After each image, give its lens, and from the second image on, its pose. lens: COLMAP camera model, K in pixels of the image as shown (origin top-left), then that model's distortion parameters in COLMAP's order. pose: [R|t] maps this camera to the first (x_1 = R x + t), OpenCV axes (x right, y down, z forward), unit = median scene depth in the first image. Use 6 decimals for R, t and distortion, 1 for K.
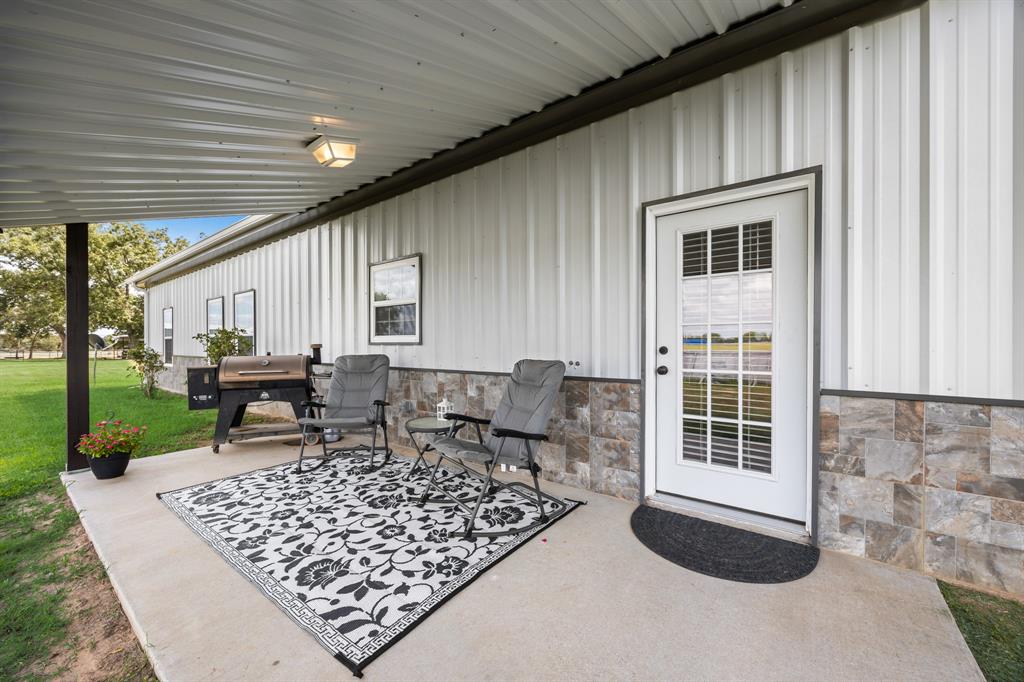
lens RADIAL K [[388.0, 0, 516.6], [0, 388.0, 342.9], [0, 0, 1]] dist [-0.002293, -0.000172]
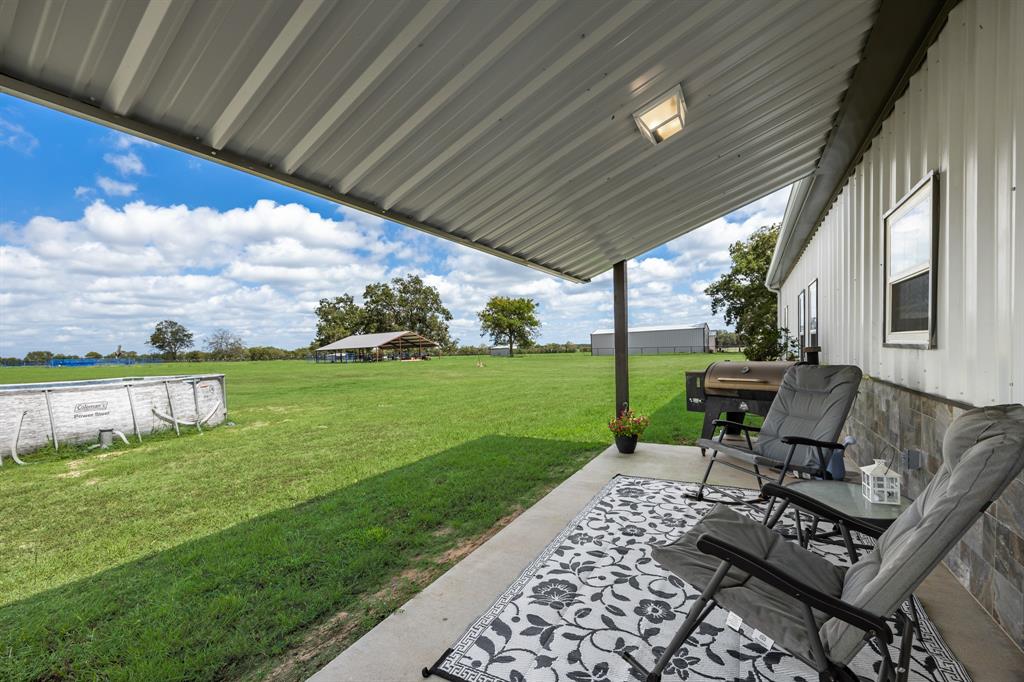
lens RADIAL K [[412.7, 0, 505.0], [0, 412.7, 362.4], [0, 0, 1]] dist [-0.003101, -0.000249]
pose [[0.100265, 0.027842, -0.994571, 0.407113], [0.040794, 0.998653, 0.032069, -0.031800], [0.994124, -0.043788, 0.098994, 0.612878]]
